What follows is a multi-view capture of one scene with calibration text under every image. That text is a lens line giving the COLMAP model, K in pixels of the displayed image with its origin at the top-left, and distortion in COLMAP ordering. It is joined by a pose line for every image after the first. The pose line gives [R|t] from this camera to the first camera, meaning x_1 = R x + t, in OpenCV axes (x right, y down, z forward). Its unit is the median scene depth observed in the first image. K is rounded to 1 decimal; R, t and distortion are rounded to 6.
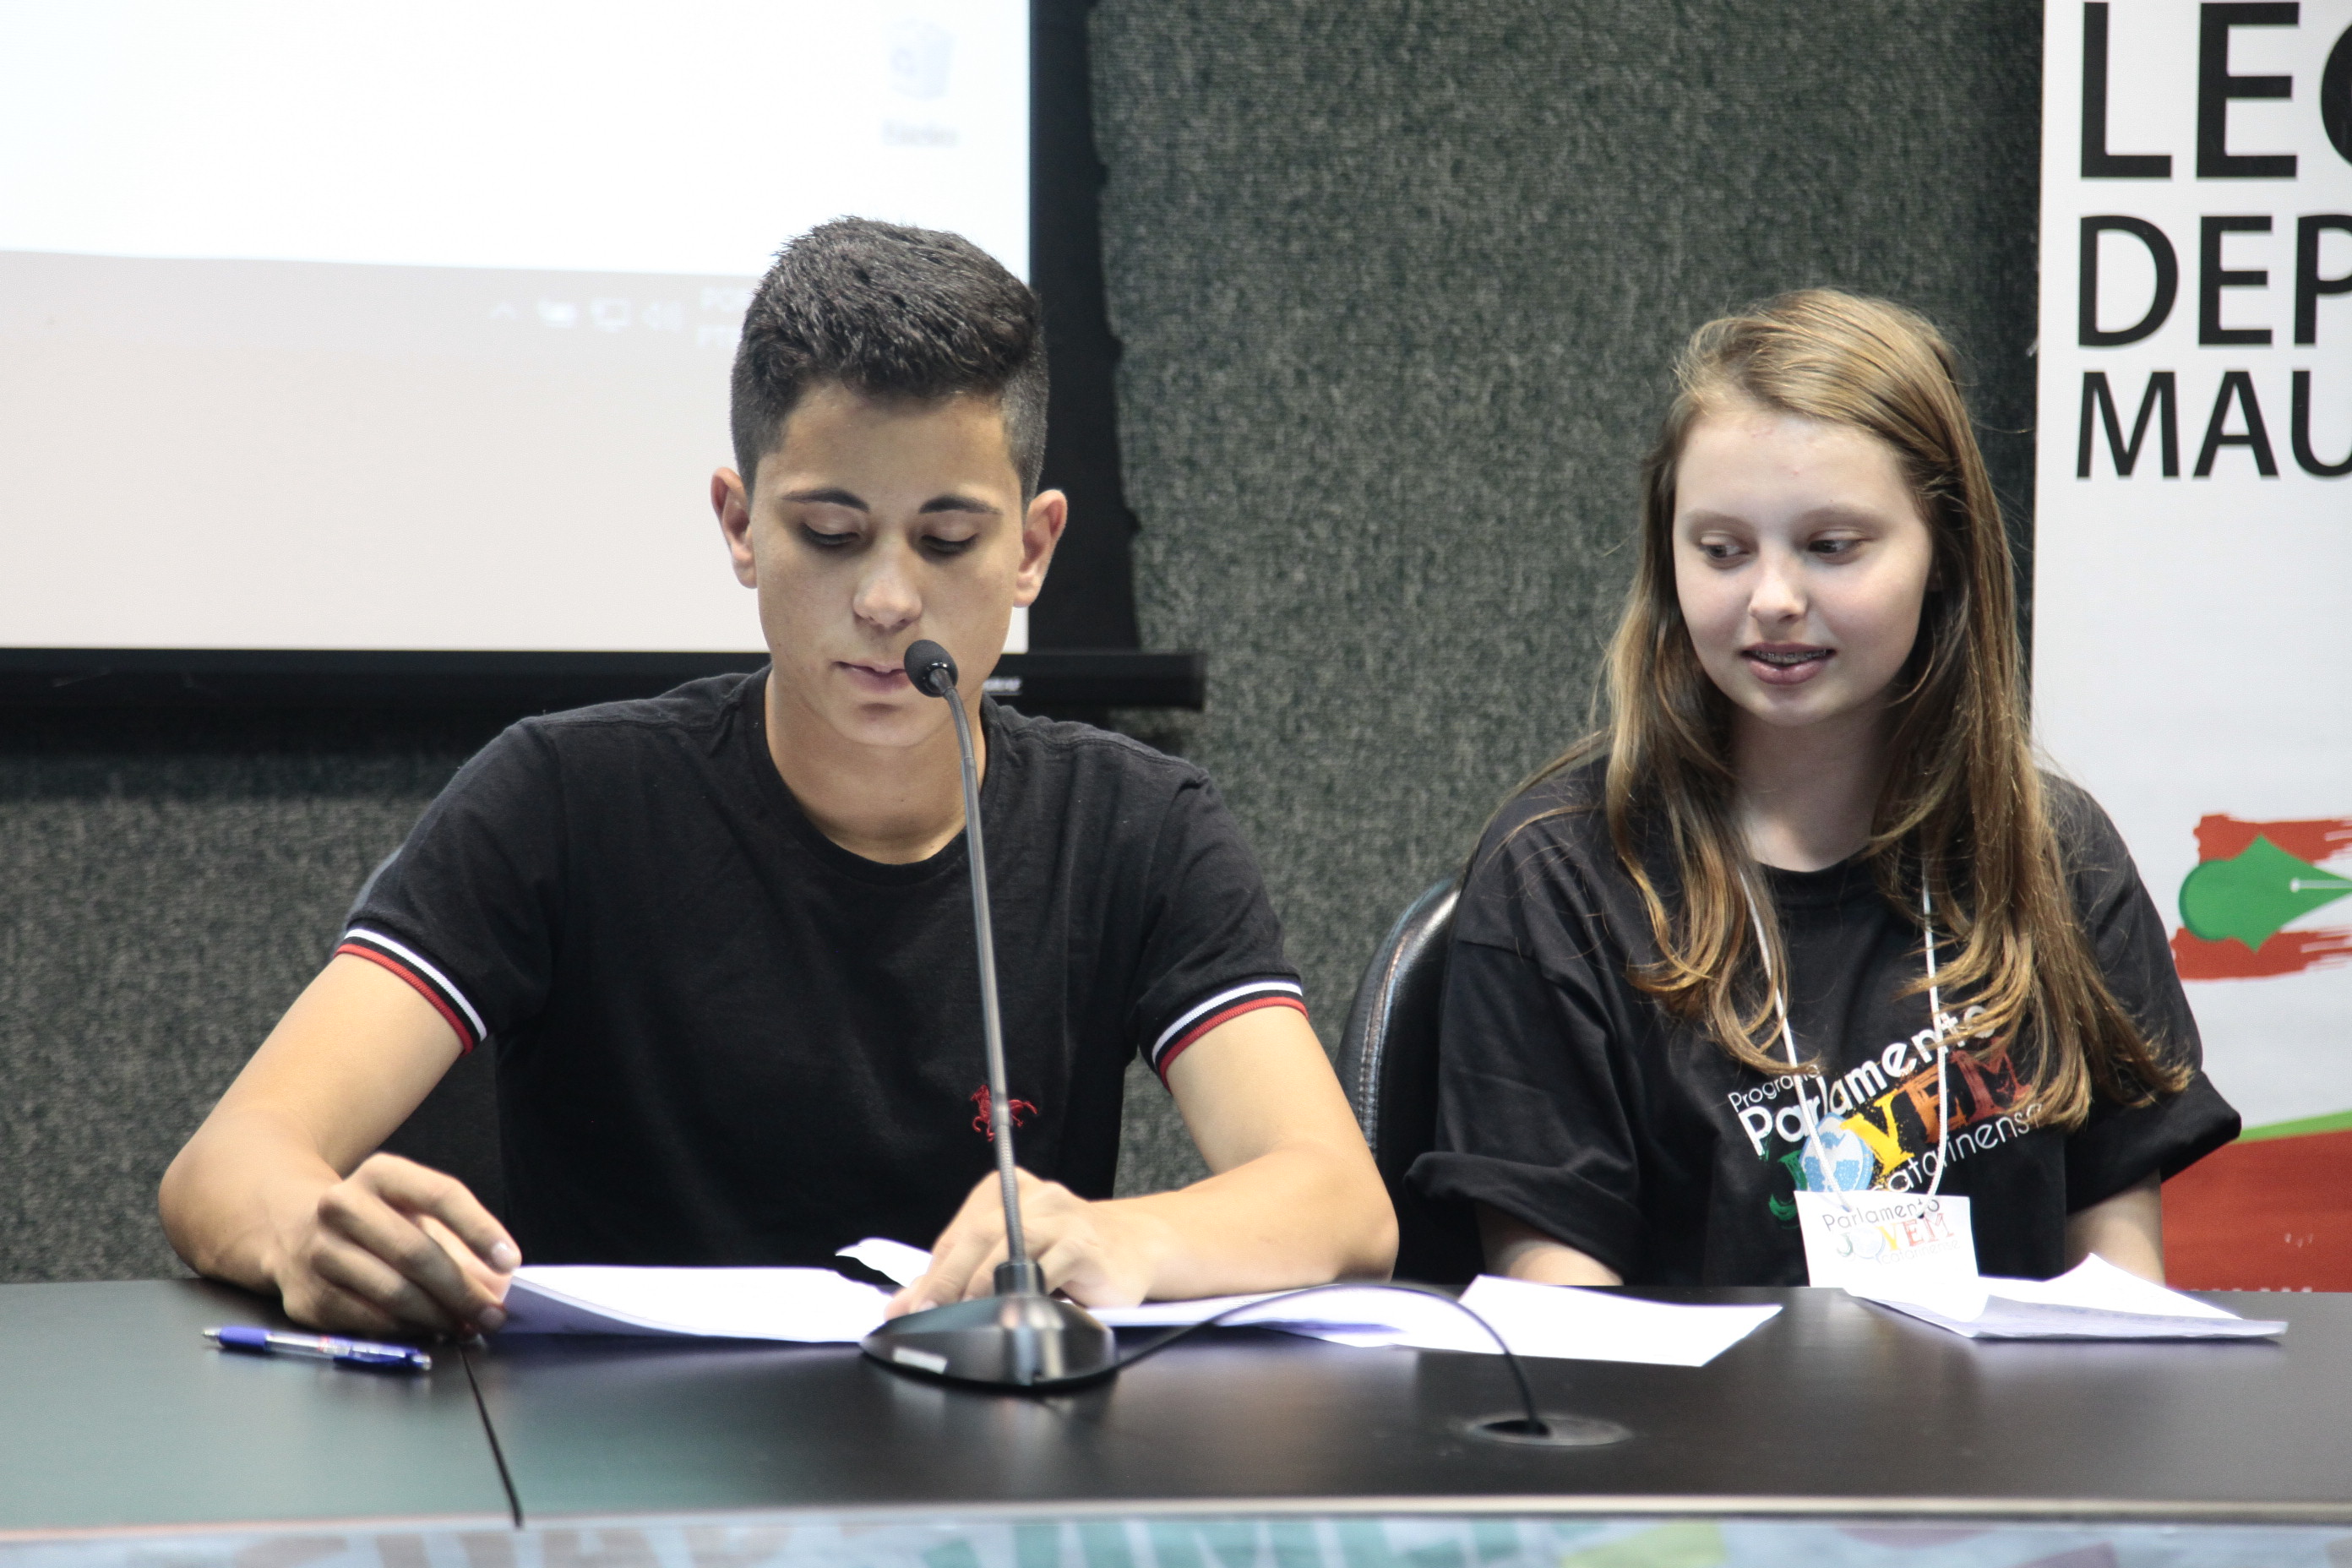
lens RADIAL K [[6651.1, 0, 1176.0], [0, 6651.1, 784.0], [0, 0, 1]] dist [0.663663, -0.345132]
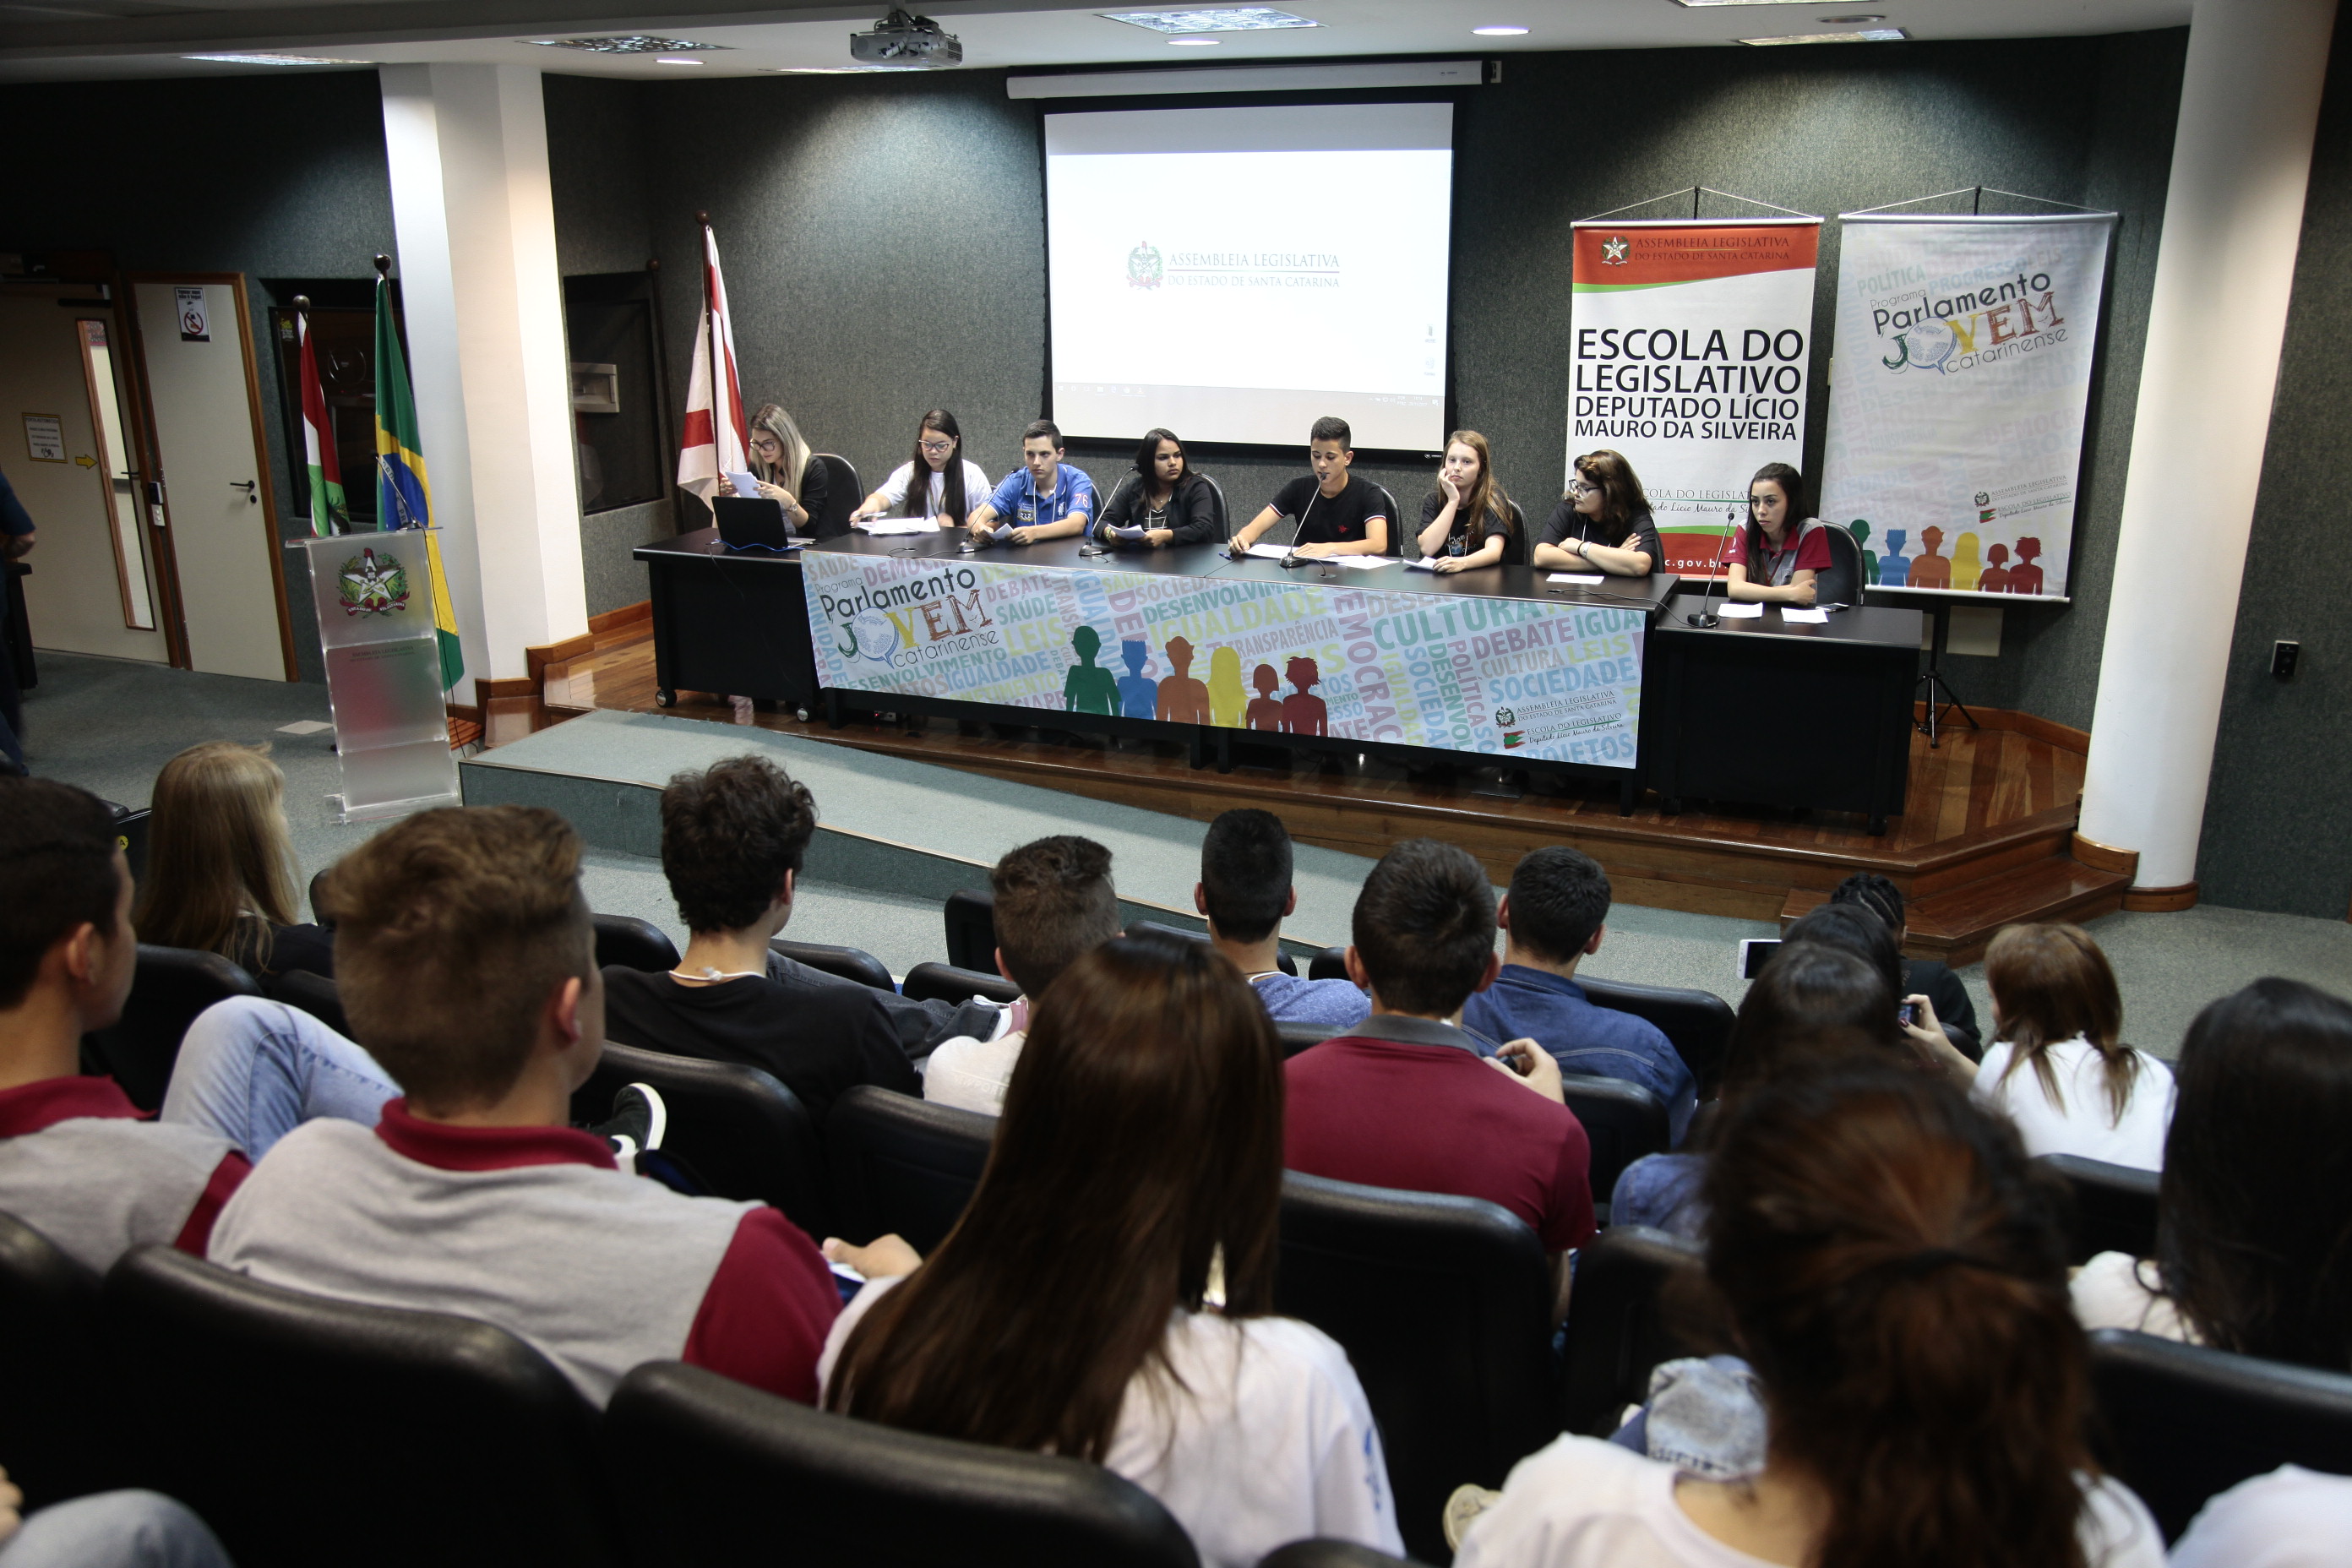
lens RADIAL K [[1968.7, 0, 1178.2], [0, 1968.7, 810.4], [0, 0, 1]] dist [-0.068810, 0.101703]
pose [[0.862689, 0.134628, -0.487486, 0.787913], [-0.008960, 0.967834, 0.251429, -0.170317], [0.505655, -0.212537, 0.836146, -0.902084]]
